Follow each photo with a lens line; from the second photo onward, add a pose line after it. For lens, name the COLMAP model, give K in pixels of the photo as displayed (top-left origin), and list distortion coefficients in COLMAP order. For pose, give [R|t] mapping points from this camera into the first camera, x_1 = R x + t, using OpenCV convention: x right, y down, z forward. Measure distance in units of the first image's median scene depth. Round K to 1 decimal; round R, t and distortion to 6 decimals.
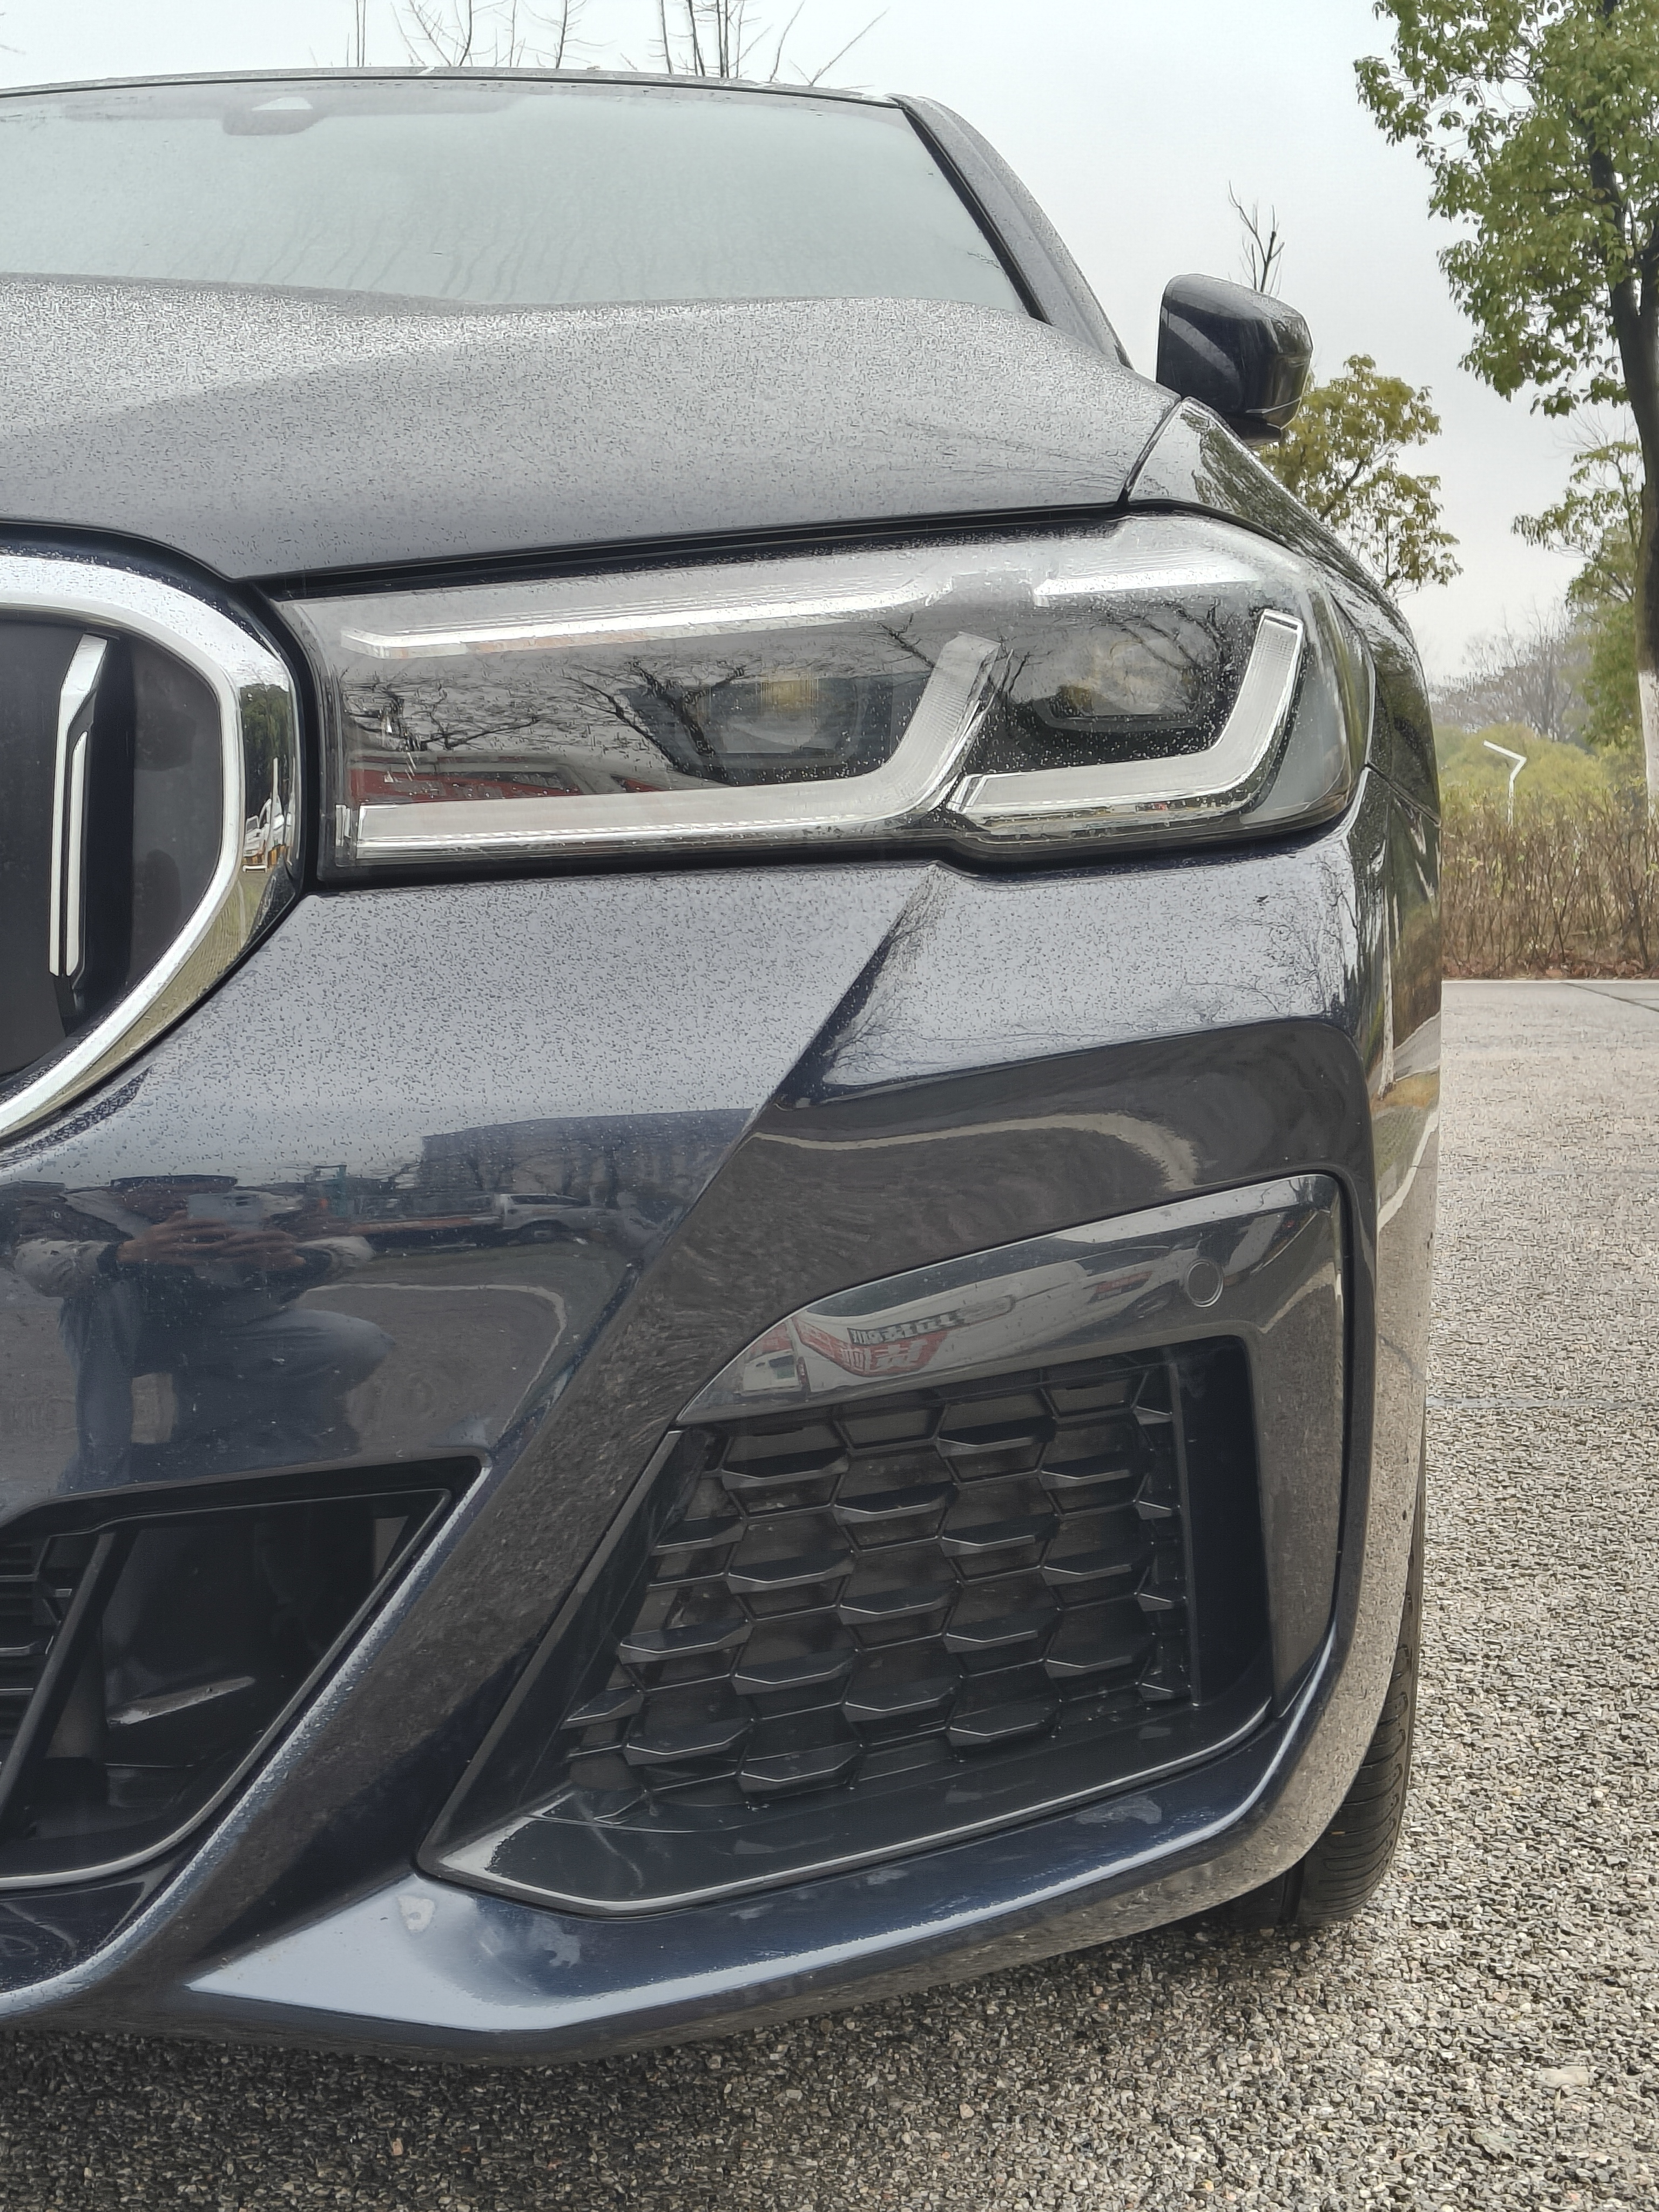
lens RADIAL K [[3057.0, 0, 829.5], [0, 3057.0, 1106.0], [0, 0, 1]] dist [0.225147, -0.642661]
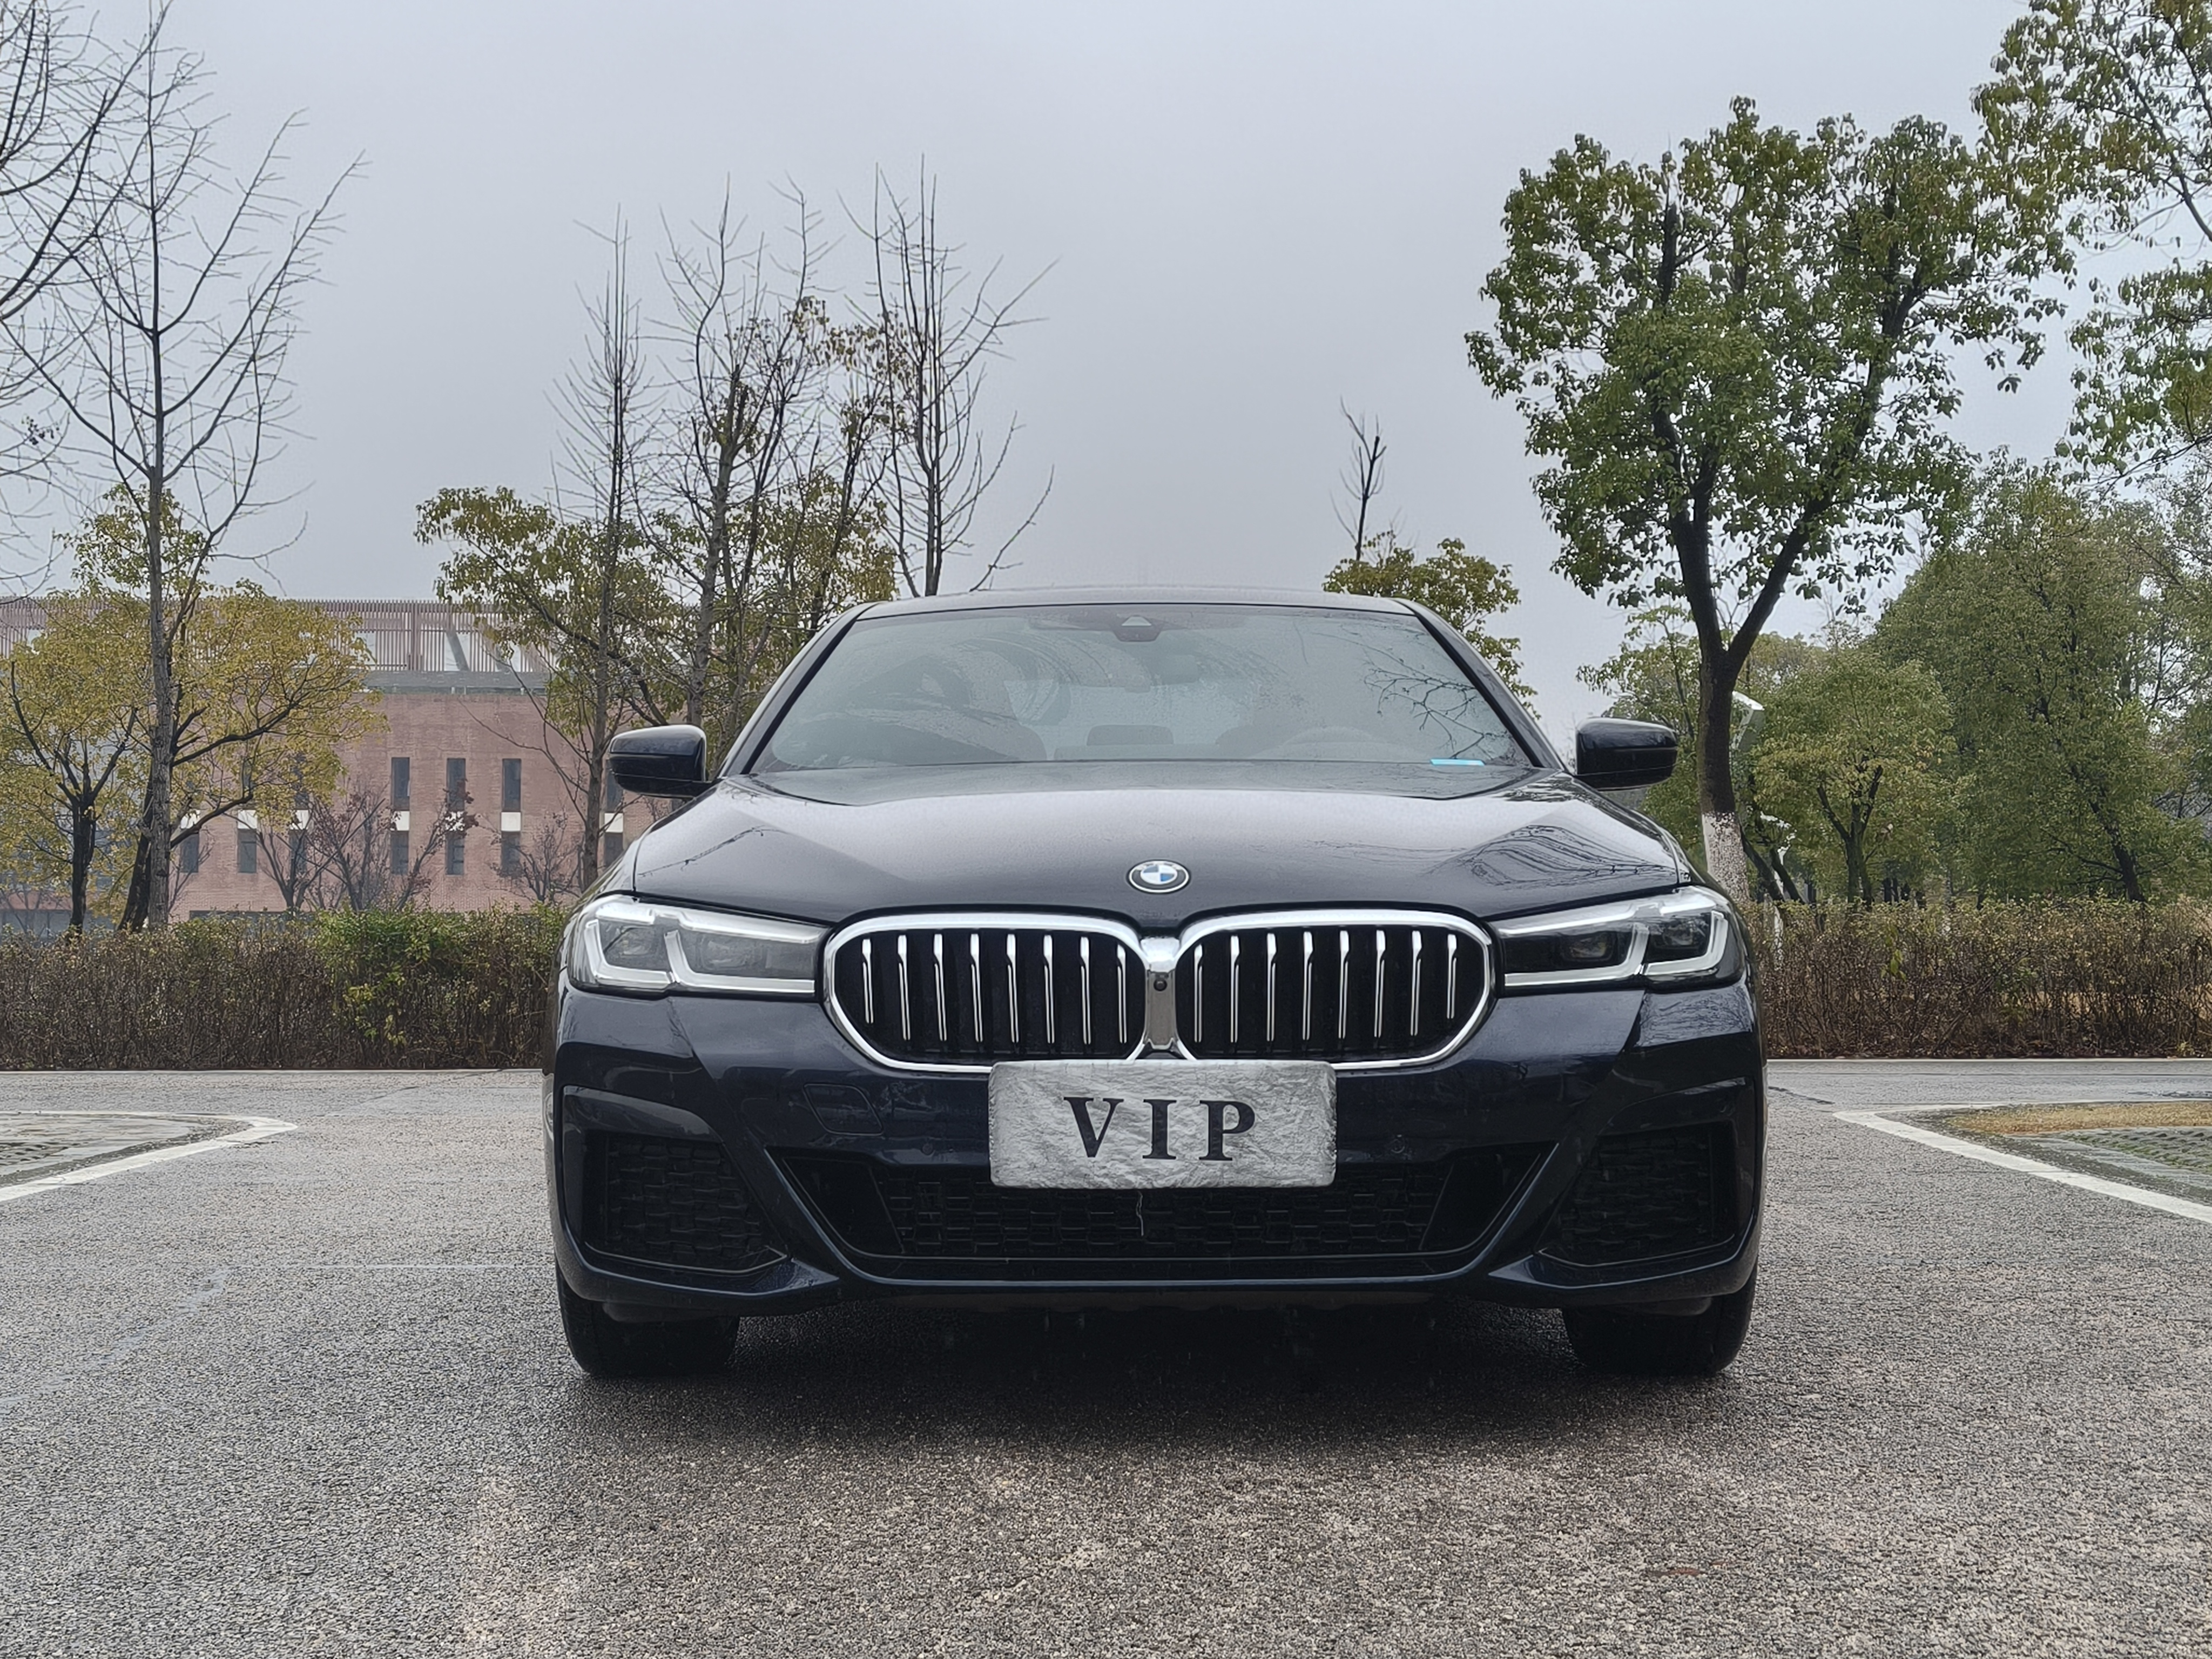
lens RADIAL K [[3057.0, 0, 1106.0], [0, 3057.0, 829.5], [0, 0, 1]] dist [0.225147, -0.642661]
pose [[0.997381, 0.004013, 0.072218, -0.061721], [0.004843, 0.992515, -0.122031, 0.012514], [-0.072167, 0.122061, 0.989896, -0.184721]]
